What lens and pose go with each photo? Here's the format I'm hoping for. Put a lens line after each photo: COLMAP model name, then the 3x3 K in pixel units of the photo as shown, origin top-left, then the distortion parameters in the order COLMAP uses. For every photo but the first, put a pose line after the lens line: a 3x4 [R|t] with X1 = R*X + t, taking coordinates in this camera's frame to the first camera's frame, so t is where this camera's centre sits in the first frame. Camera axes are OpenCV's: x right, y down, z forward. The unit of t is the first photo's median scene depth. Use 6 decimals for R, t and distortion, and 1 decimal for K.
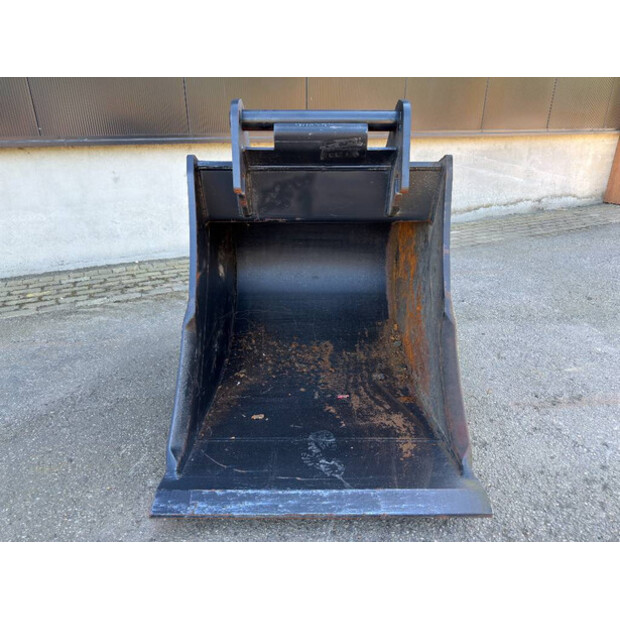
lens RADIAL K [[439.6, 0, 310.0], [0, 439.6, 310.0], [0, 0, 1]] dist [-0.000430, -0.002753]
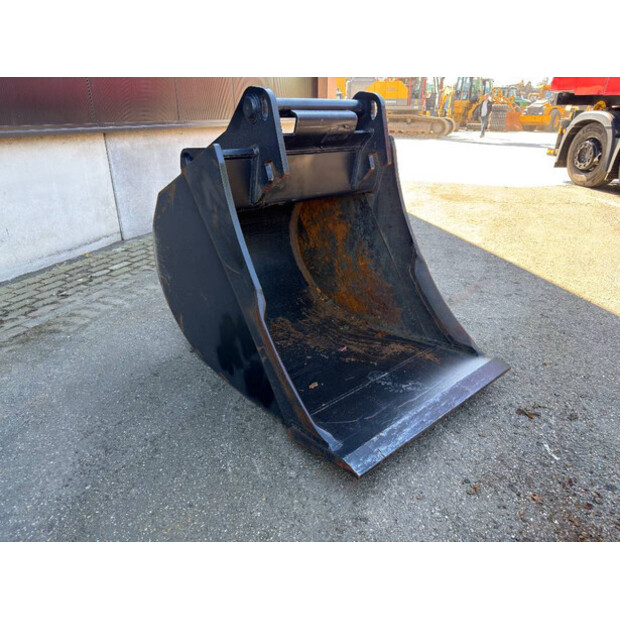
lens RADIAL K [[439.6, 0, 310.0], [0, 439.6, 310.0], [0, 0, 1]] dist [-0.000430, -0.002753]
pose [[0.755057, -0.266720, 0.598958, -0.719419], [0.259134, 0.960539, 0.101066, -0.045967], [-0.602278, 0.078900, 0.794378, 0.136135]]
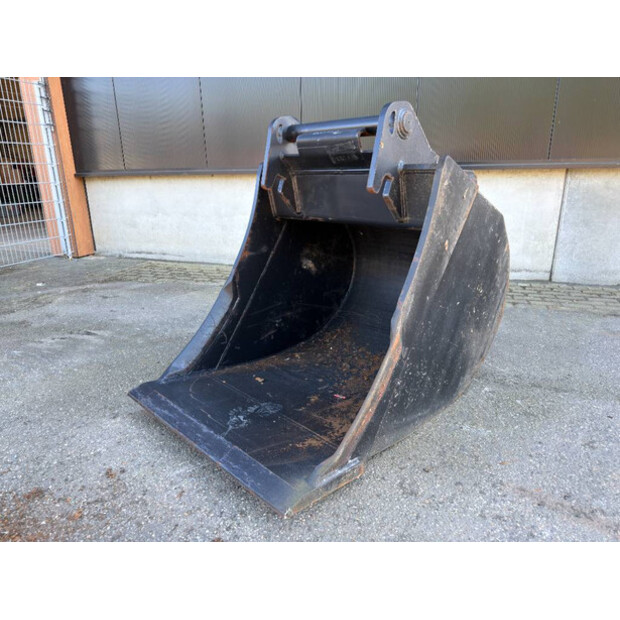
lens RADIAL K [[437.6, 0, 310.0], [0, 437.6, 310.0], [0, 0, 1]] dist [0.003294, -0.000142]
pose [[0.706253, 0.207073, -0.676999, 0.729307], [-0.269702, 0.962854, 0.013151, 0.012296], [0.654574, 0.173300, 0.735867, 0.197153]]
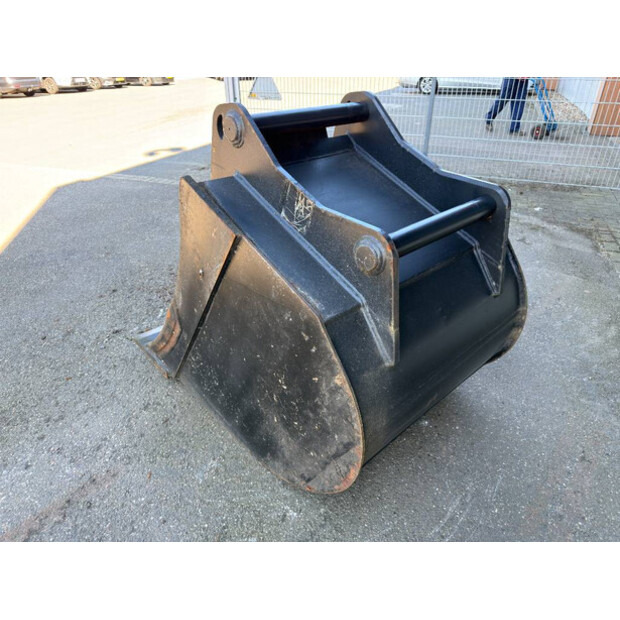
lens RADIAL K [[439.6, 0, 310.0], [0, 439.6, 310.0], [0, 0, 1]] dist [-0.000430, -0.002753]
pose [[-0.733150, 0.348181, -0.584176, 0.643427], [-0.263721, 0.646221, 0.716135, -0.760699], [0.626851, 0.679094, -0.381955, 1.487603]]
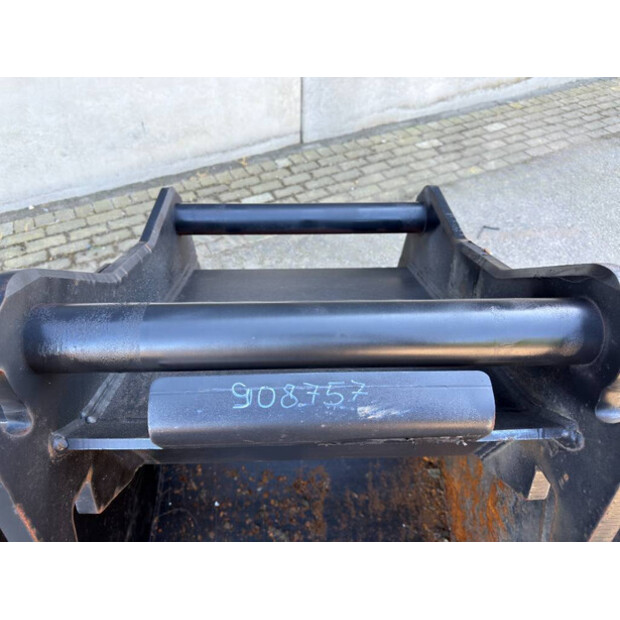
lens RADIAL K [[449.8, 0, 302.4], [0, 449.8, 311.9], [0, 0, 1]] dist [-0.009890, -0.005576]
pose [[0.999681, -0.008703, 0.023702, 0.001496], [-0.000842, 0.926698, 0.375805, -0.484030], [-0.025235, -0.375706, 0.926395, 0.665851]]
